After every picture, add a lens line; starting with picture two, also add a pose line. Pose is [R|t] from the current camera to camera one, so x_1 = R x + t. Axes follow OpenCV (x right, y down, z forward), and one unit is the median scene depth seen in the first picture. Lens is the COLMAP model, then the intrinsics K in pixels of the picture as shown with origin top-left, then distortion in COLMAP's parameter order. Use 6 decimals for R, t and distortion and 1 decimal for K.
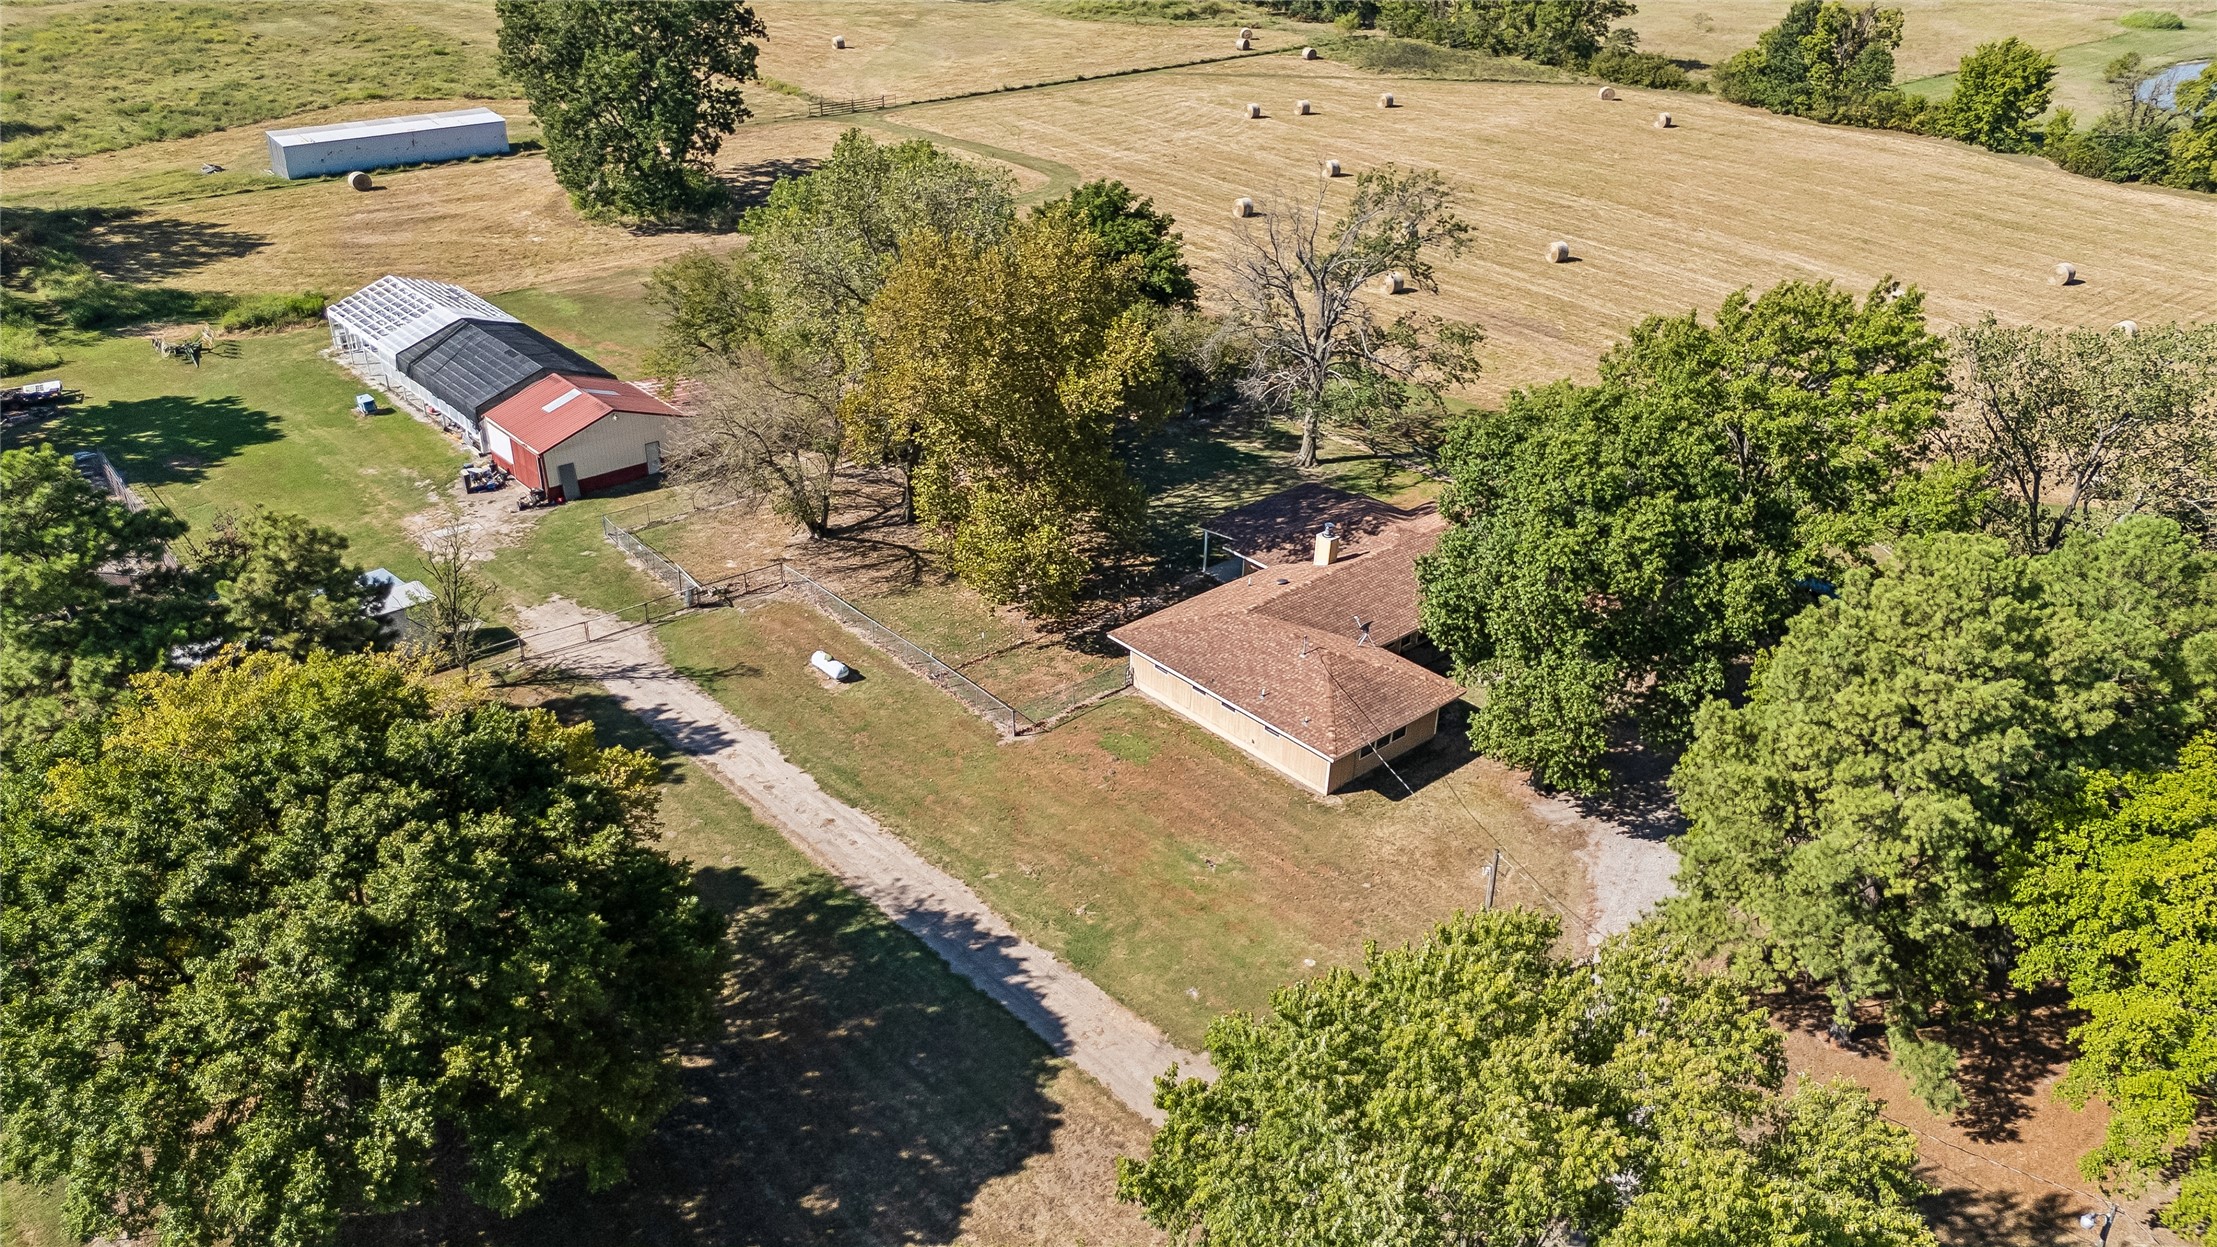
lens RADIAL K [[1659.3, 0, 1105.7], [0, 1659.3, 543.9], [0, 0, 1]] dist [0.070209, -0.089495]
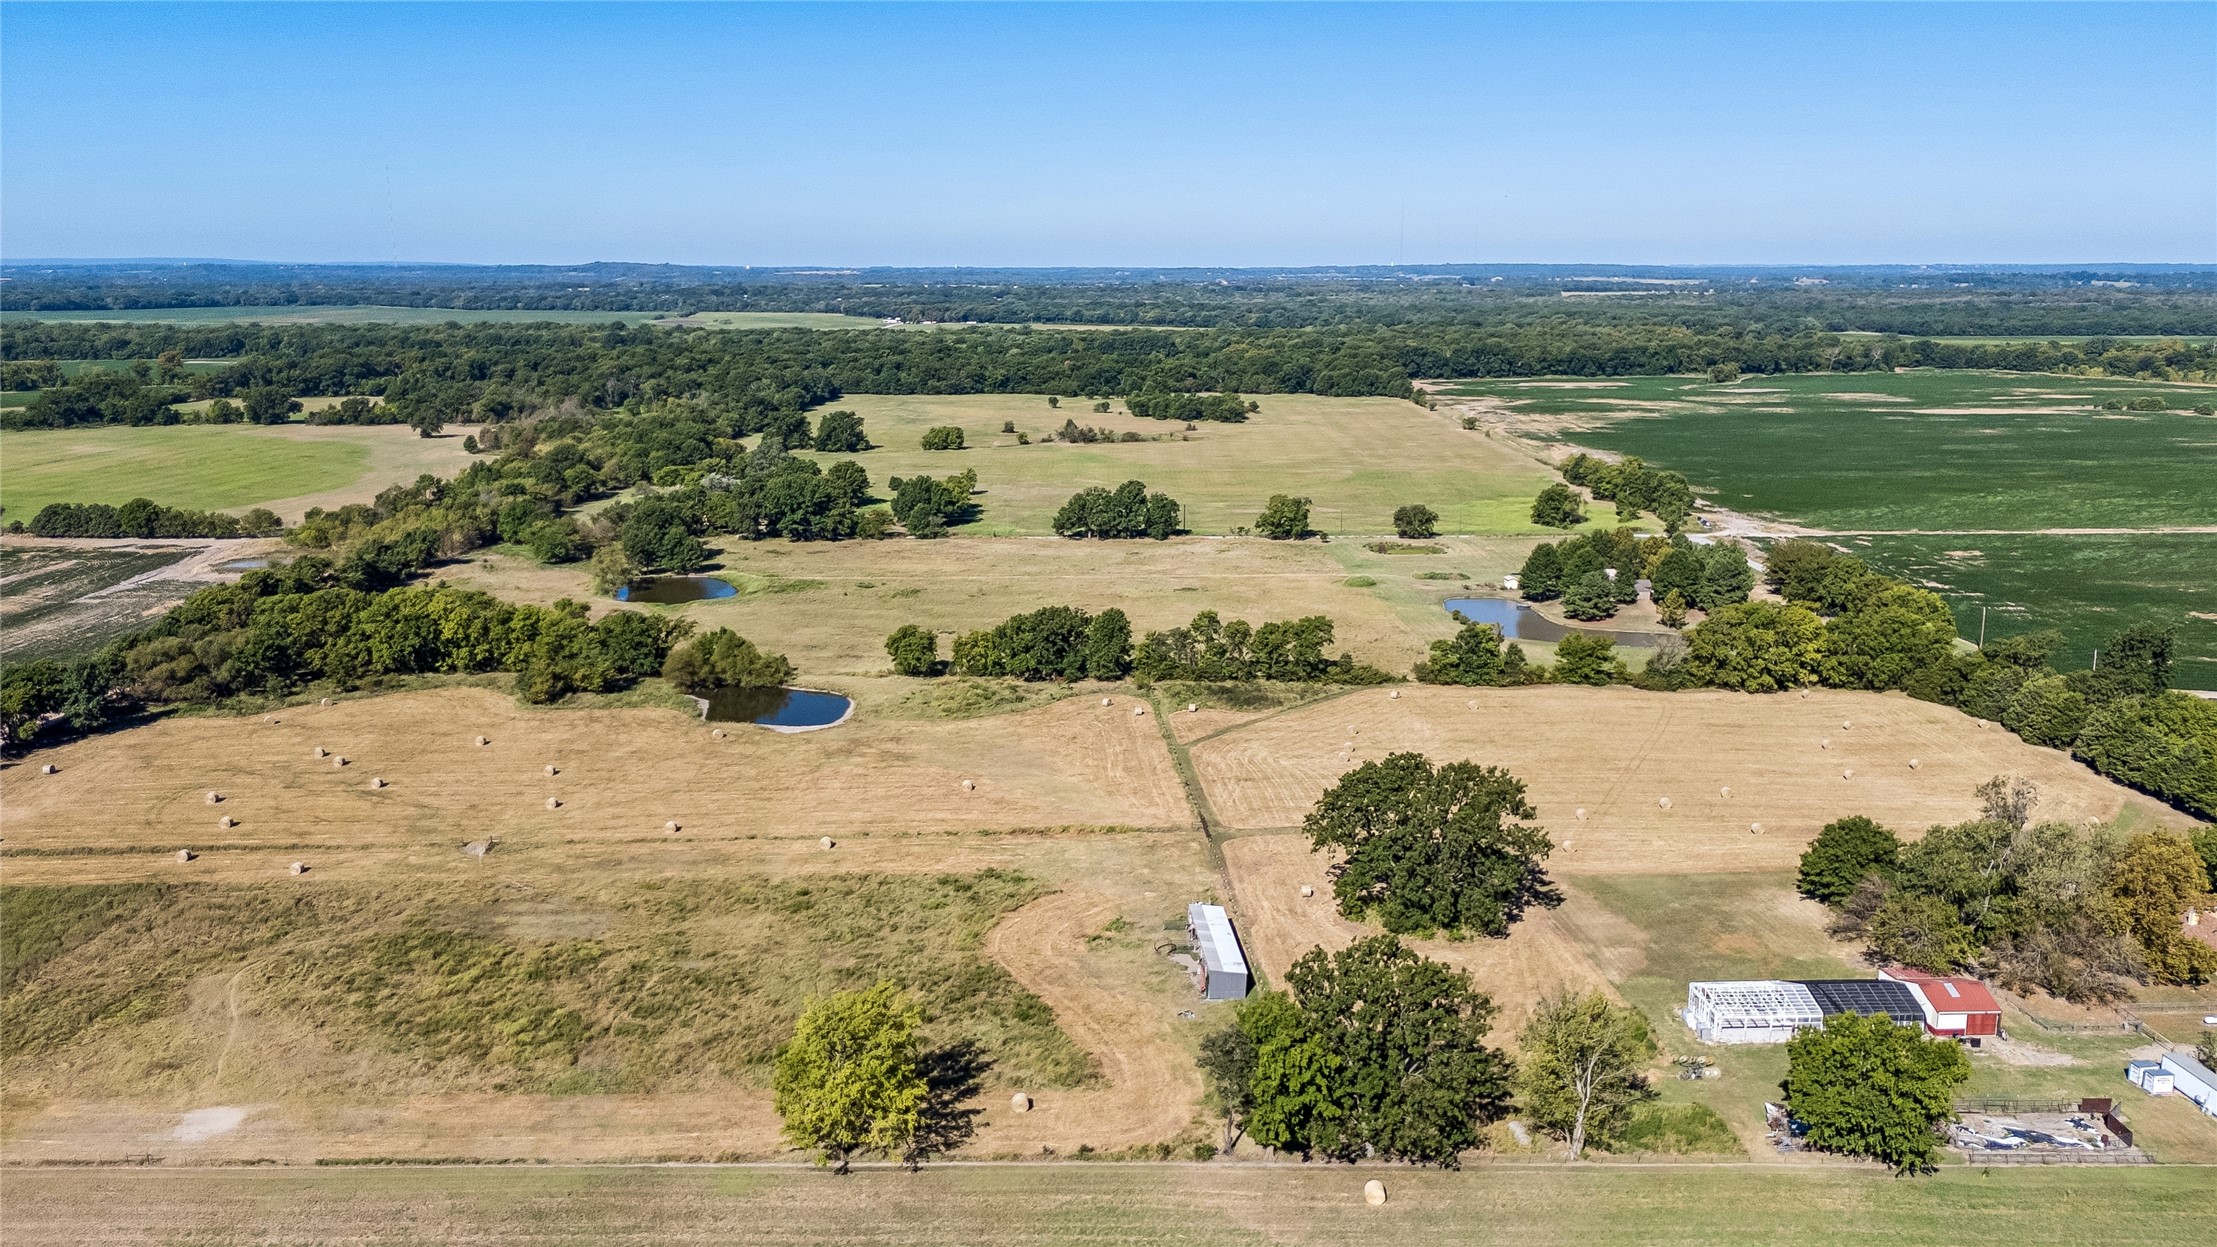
lens RADIAL K [[1618.1, 0, 1108.5], [0, 1618.1, 623.5], [0, 0, 1]] dist [0.106810, -0.124801]
pose [[0.618169, -0.180082, 0.765139, -1.869508], [0.348116, 0.935459, -0.061081, -0.571763], [-0.704756, 0.304116, 0.640962, 0.243468]]
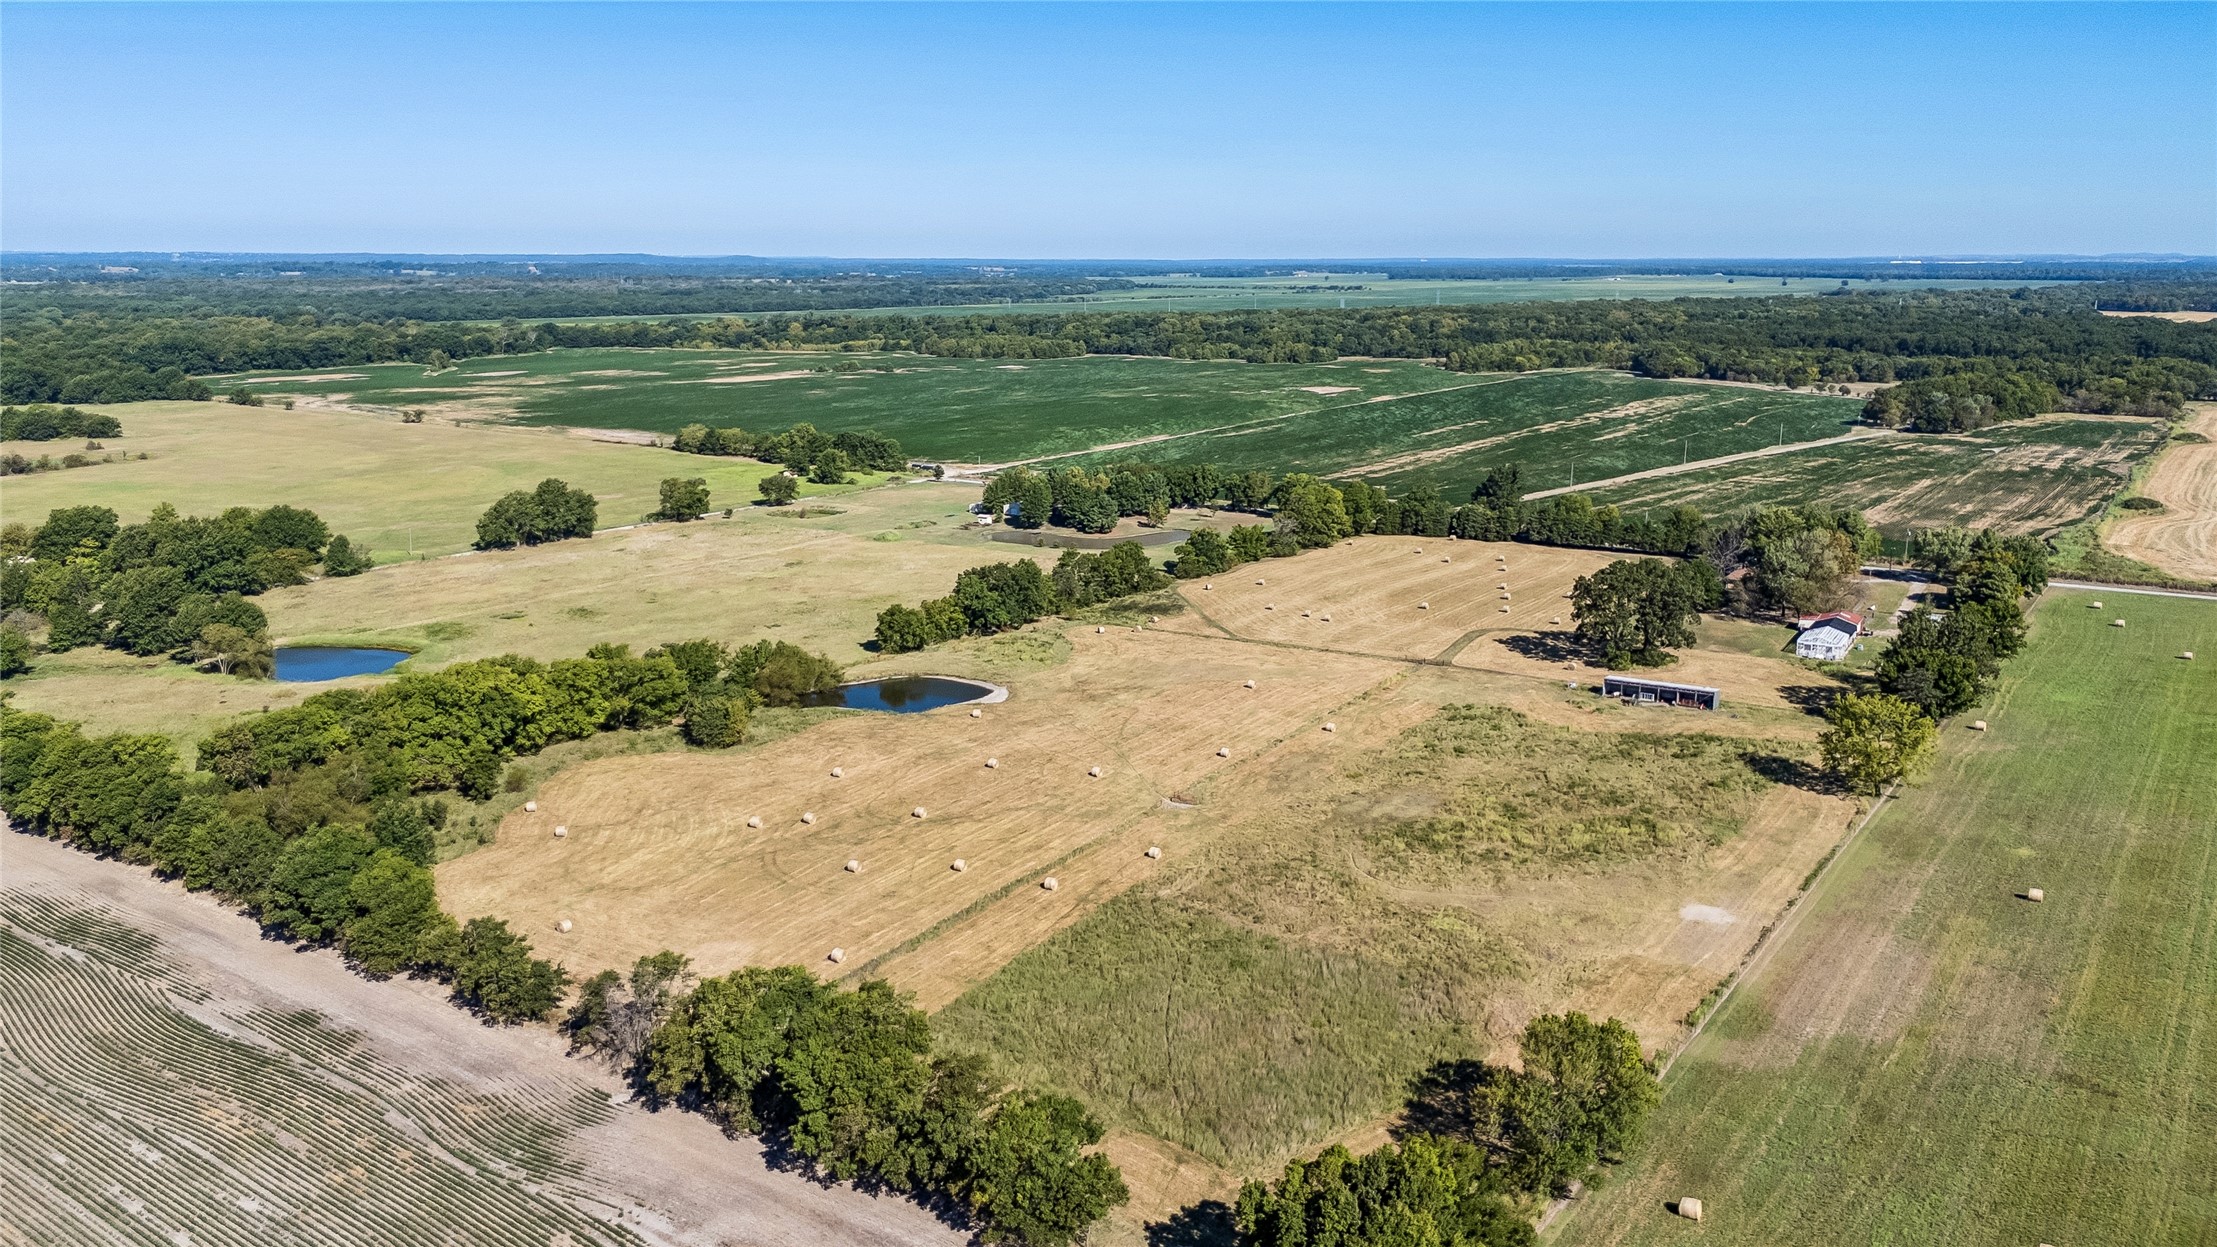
lens RADIAL K [[1659.3, 0, 1105.7], [0, 1659.3, 543.9], [0, 0, 1]] dist [0.070209, -0.089495]
pose [[-0.285485, -0.176637, 0.941965, -2.807467], [0.412516, 0.864513, 0.287136, -1.662375], [-0.865060, 0.470548, -0.173940, 2.468337]]
